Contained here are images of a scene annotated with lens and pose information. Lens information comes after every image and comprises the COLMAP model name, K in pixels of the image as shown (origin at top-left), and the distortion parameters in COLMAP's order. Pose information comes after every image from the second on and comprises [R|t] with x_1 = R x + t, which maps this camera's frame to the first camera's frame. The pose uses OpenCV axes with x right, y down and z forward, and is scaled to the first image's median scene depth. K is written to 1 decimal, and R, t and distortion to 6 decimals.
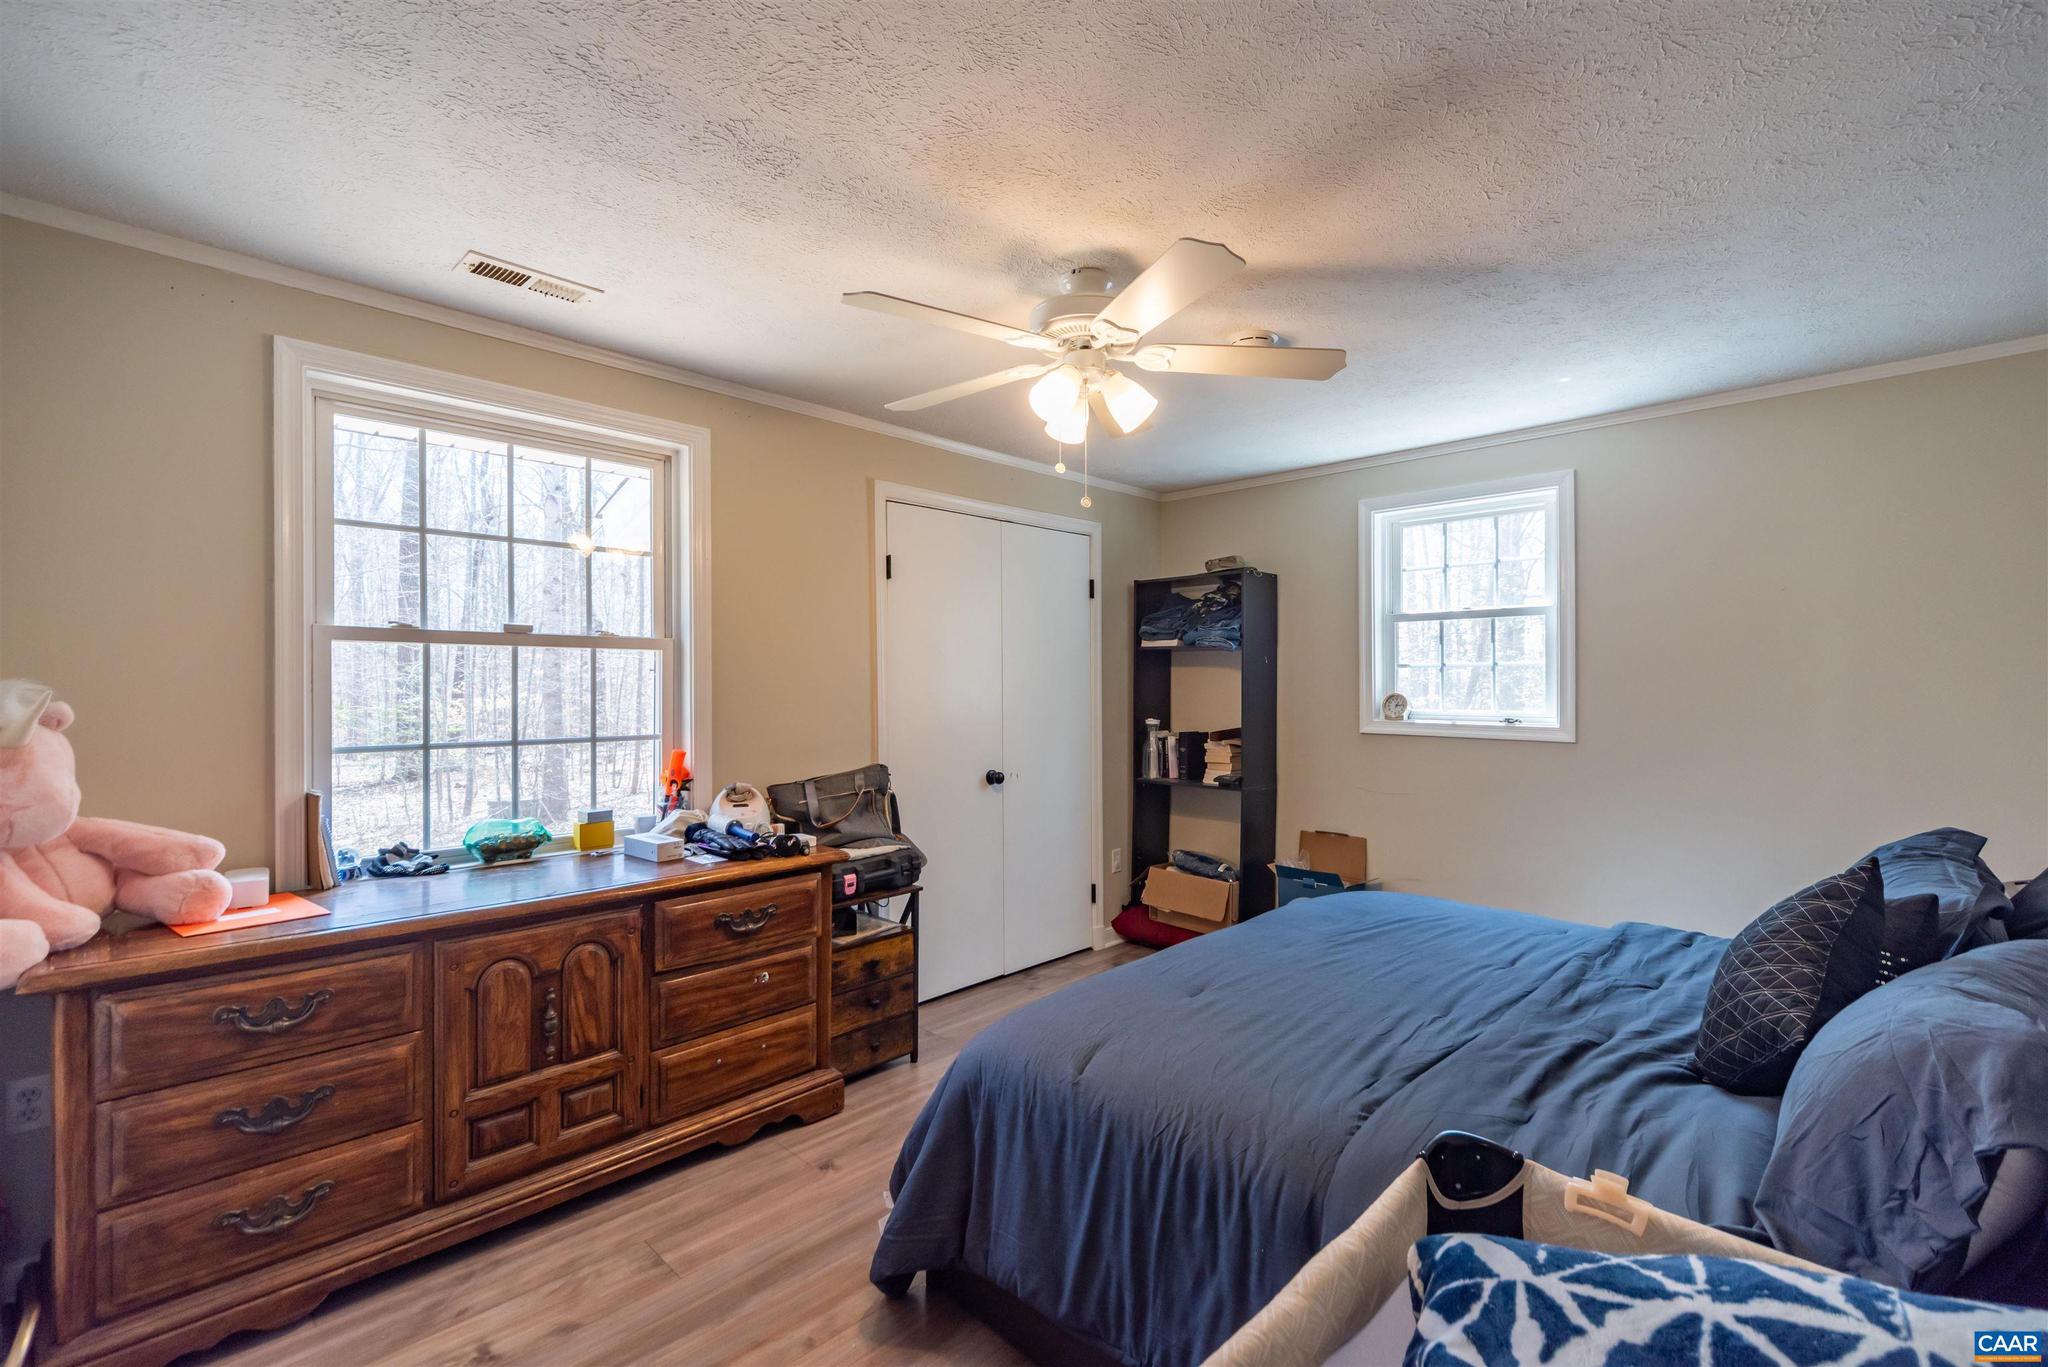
lens RADIAL K [[898.2, 0, 1024.0], [0, 898.2, 683.5], [0, 0, 1]] dist [0.004274, -0.001115]
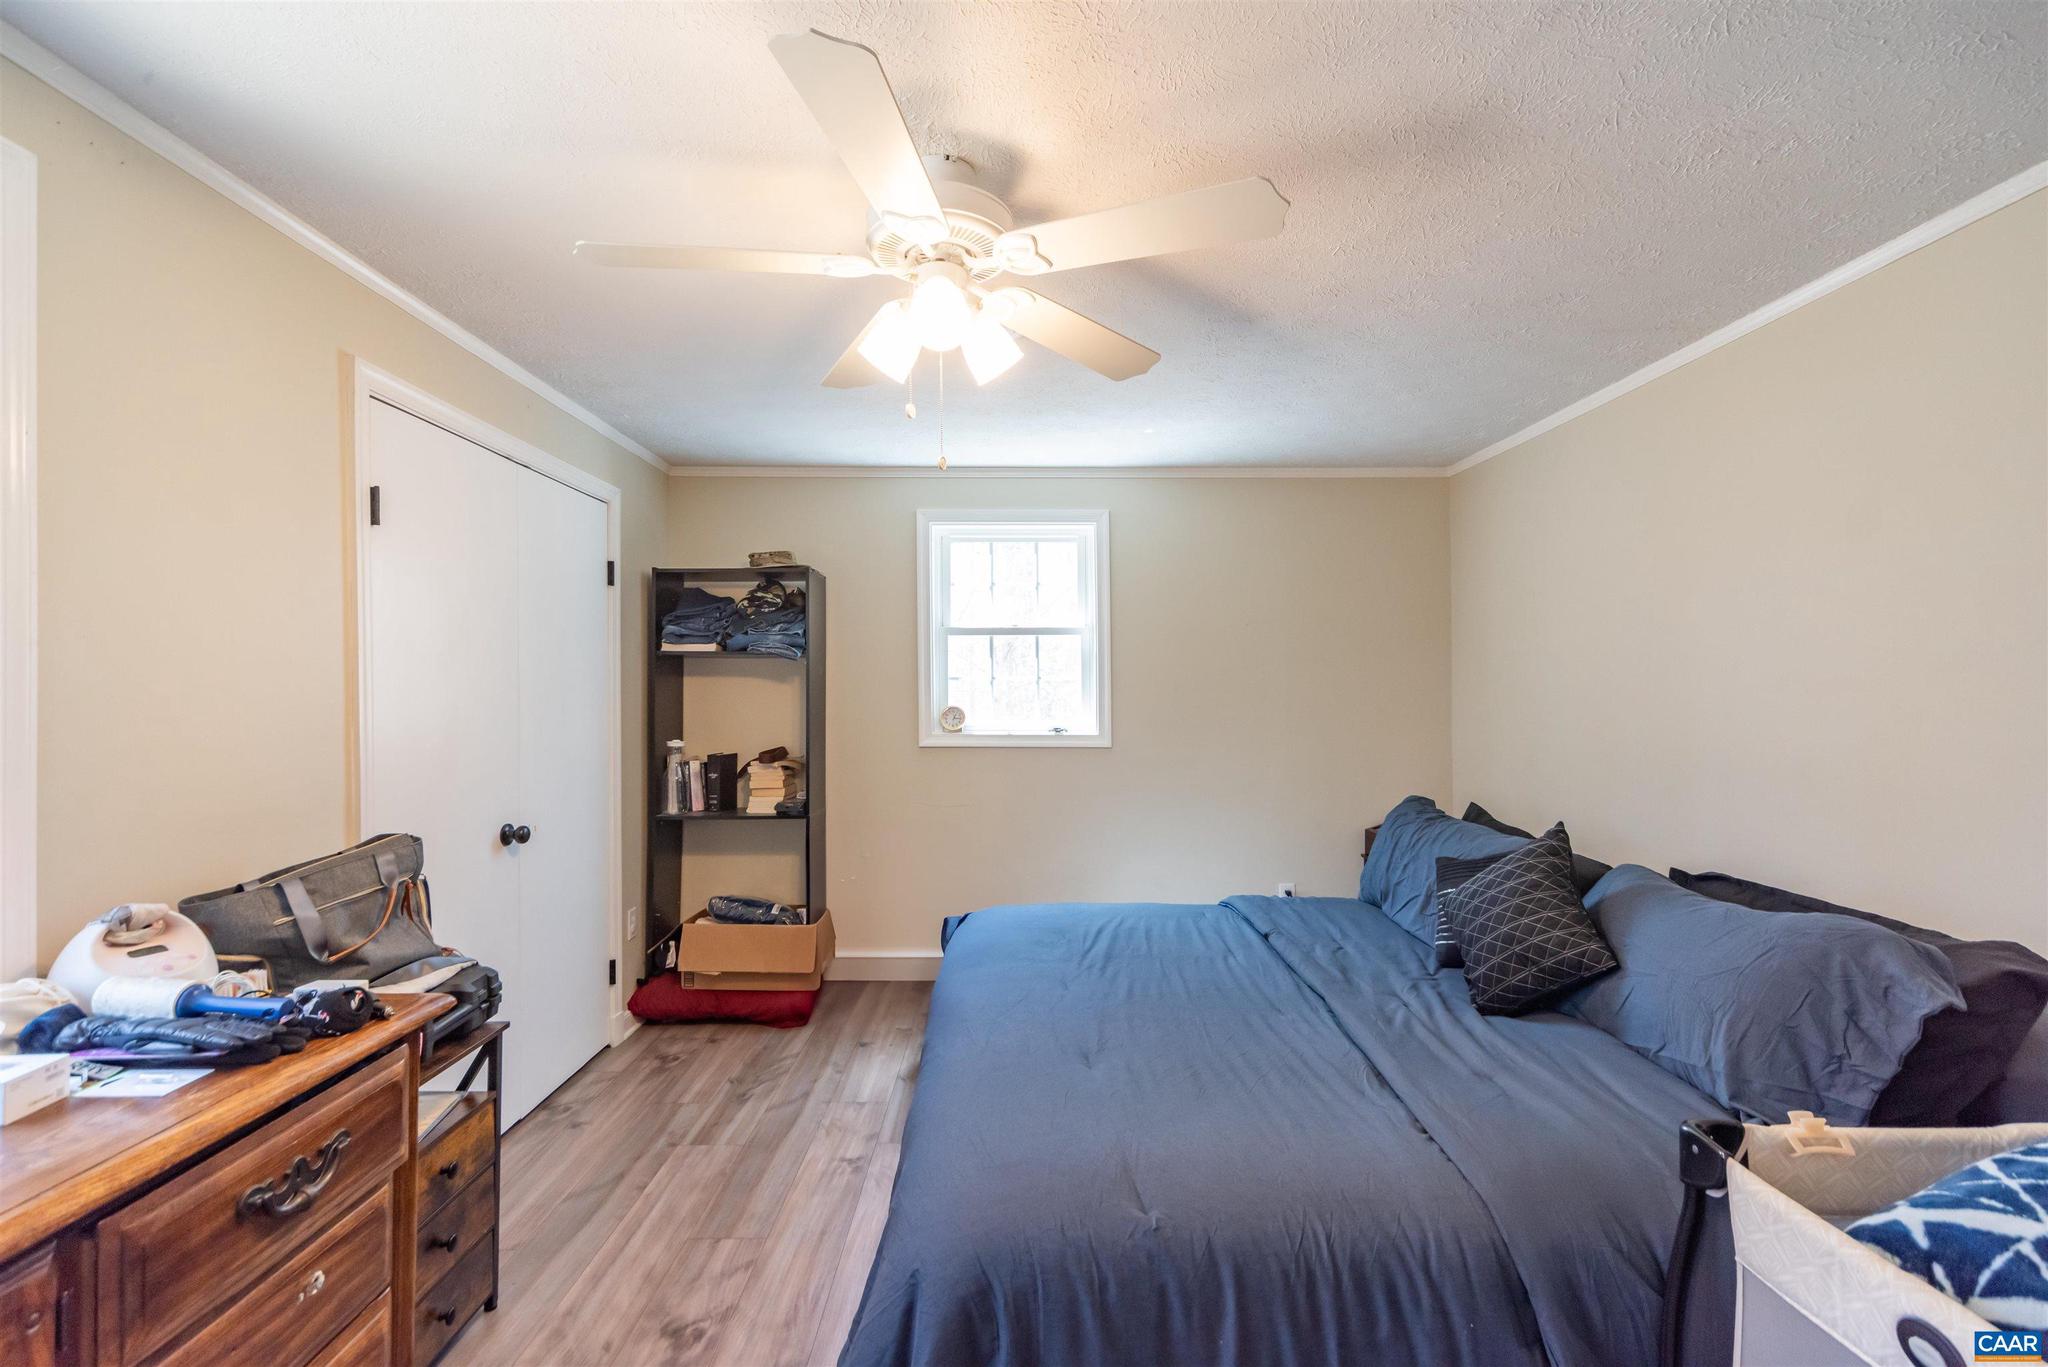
lens RADIAL K [[898.2, 0, 1024.0], [0, 898.2, 683.5], [0, 0, 1]] dist [0.004274, -0.001115]
pose [[0.703688, 0.007731, 0.710467, -0.268394], [0.000994, 0.999929, -0.011865, -0.002272], [-0.710509, 0.009055, 0.703630, 0.259025]]
